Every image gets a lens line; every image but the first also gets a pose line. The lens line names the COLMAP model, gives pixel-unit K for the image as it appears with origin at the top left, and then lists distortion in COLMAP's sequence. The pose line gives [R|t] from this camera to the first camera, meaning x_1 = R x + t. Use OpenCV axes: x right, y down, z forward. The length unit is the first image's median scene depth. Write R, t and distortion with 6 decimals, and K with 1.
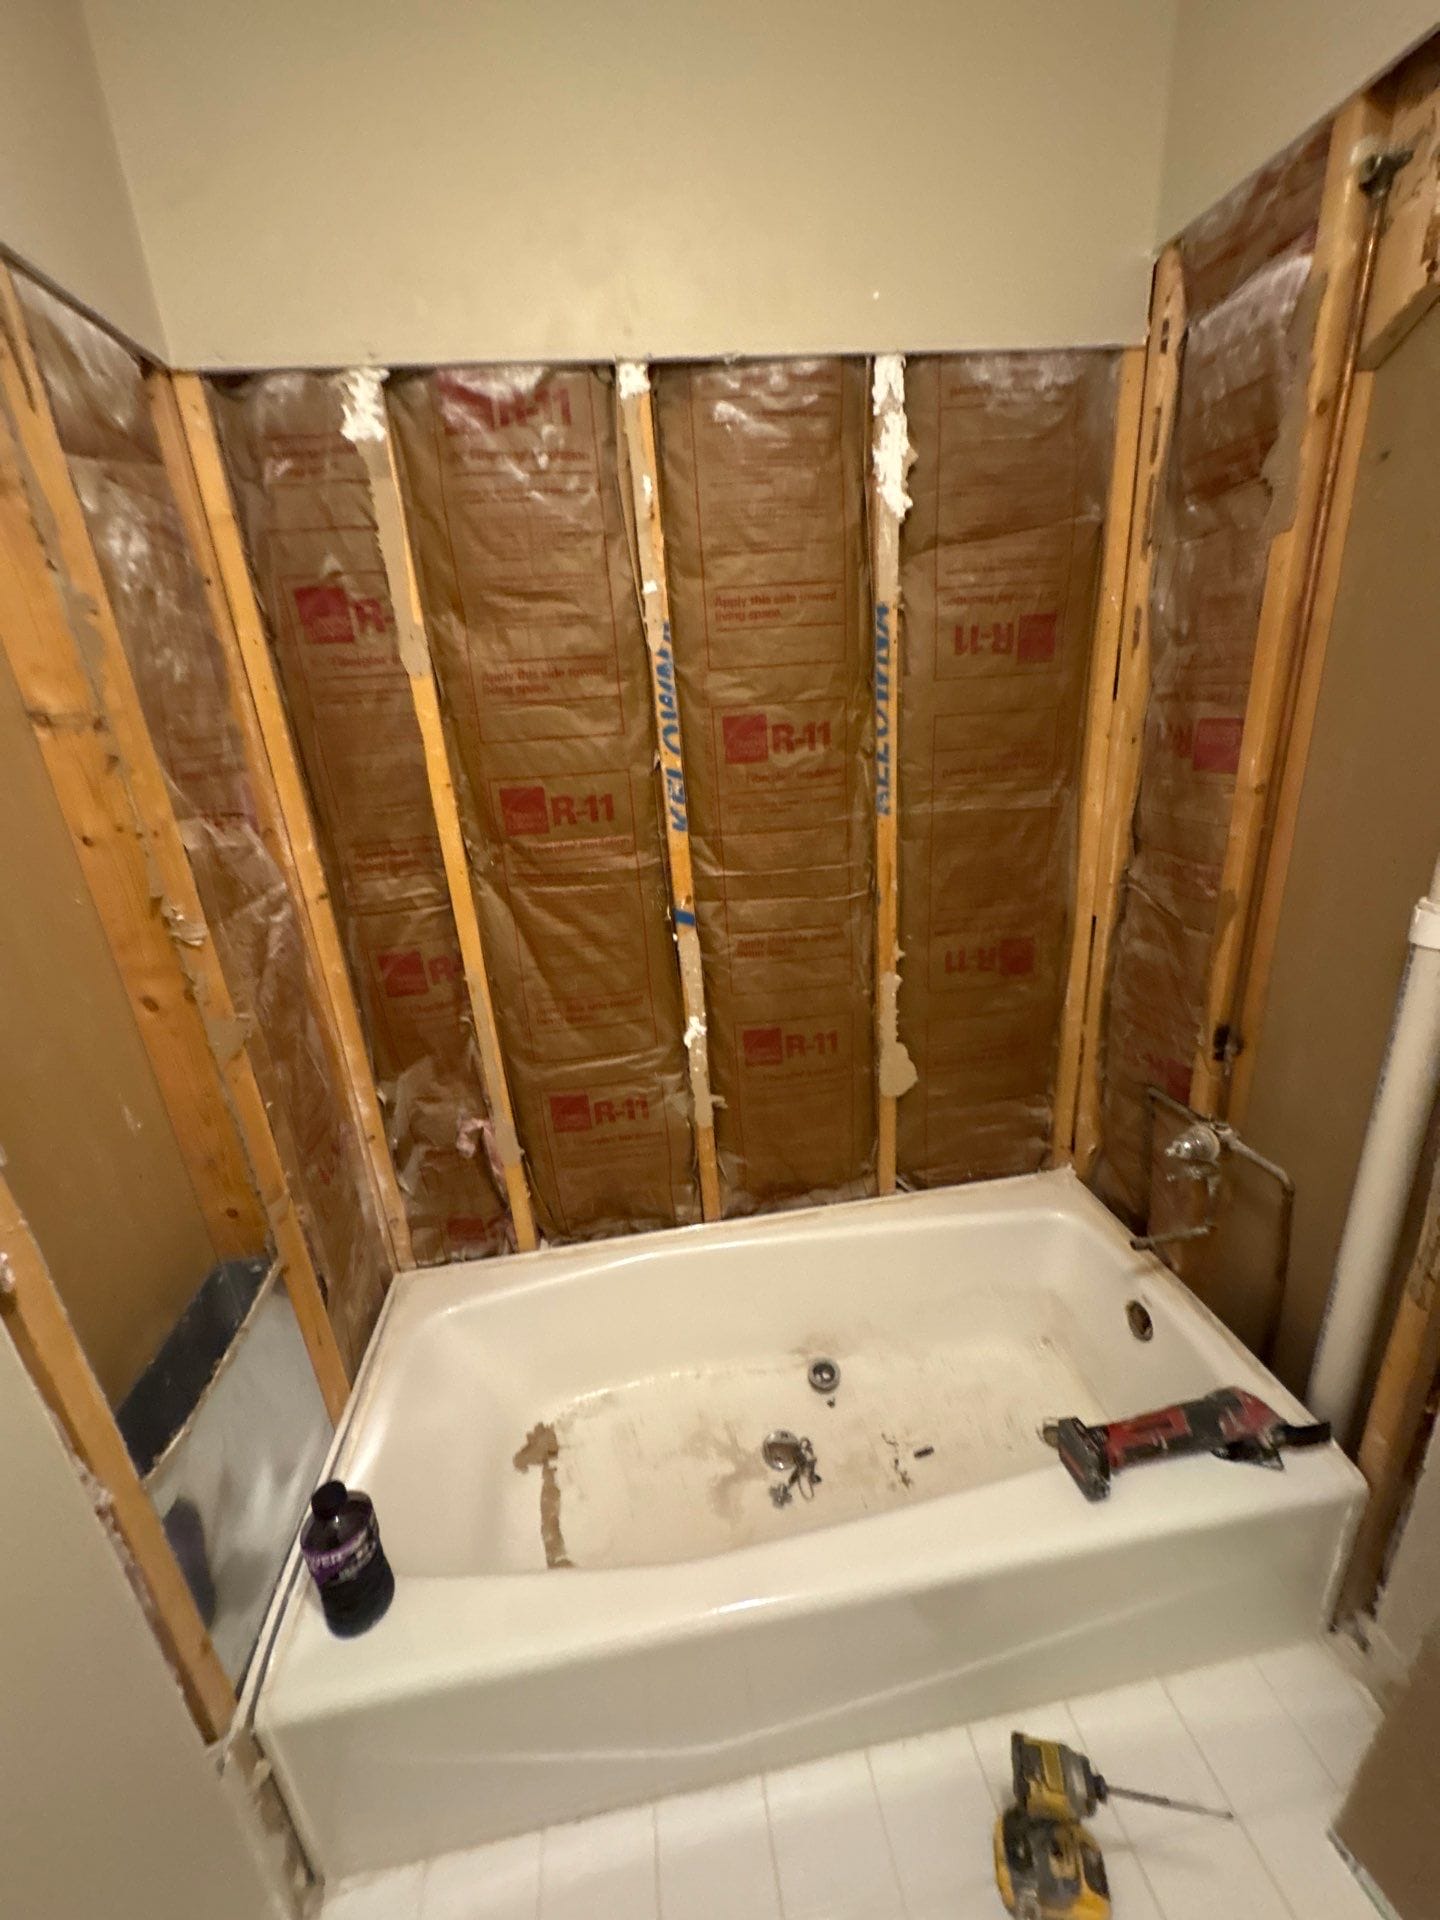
lens RADIAL K [[797.4, 0, 745.7], [0, 797.4, 959.7], [0, 0, 1]] dist [0.012811, -0.000797]
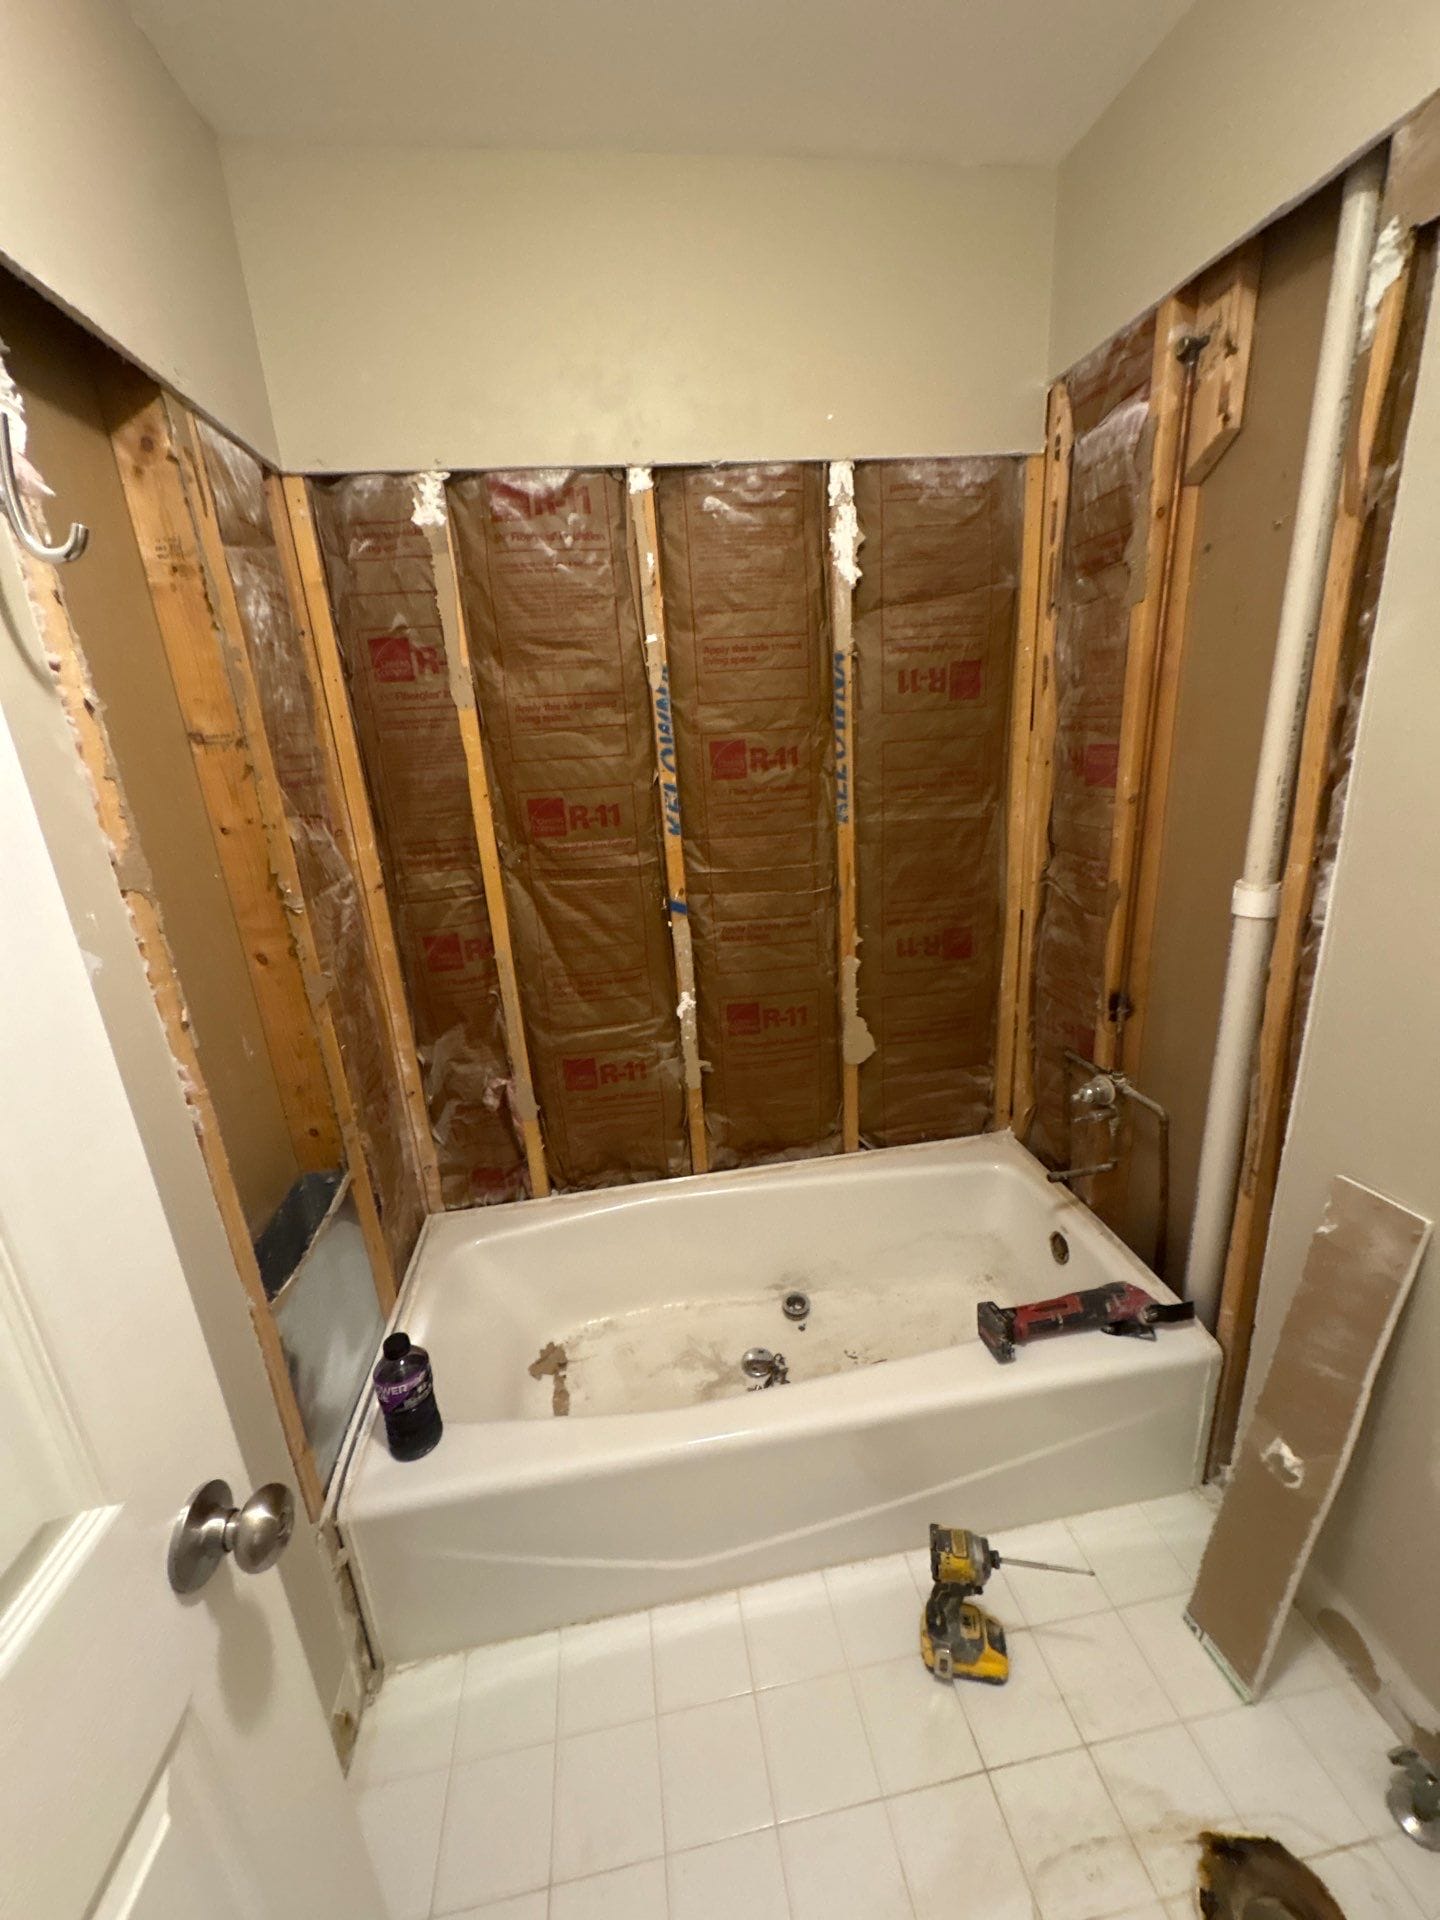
lens RADIAL K [[797.4, 0, 745.7], [0, 797.4, 959.7], [0, 0, 1]] dist [0.012811, -0.000797]
pose [[0.999957, 0.002751, 0.008904, 0.017136], [-0.002424, 0.999327, -0.036606, 0.079672], [-0.008999, 0.036583, 0.999290, -0.226512]]
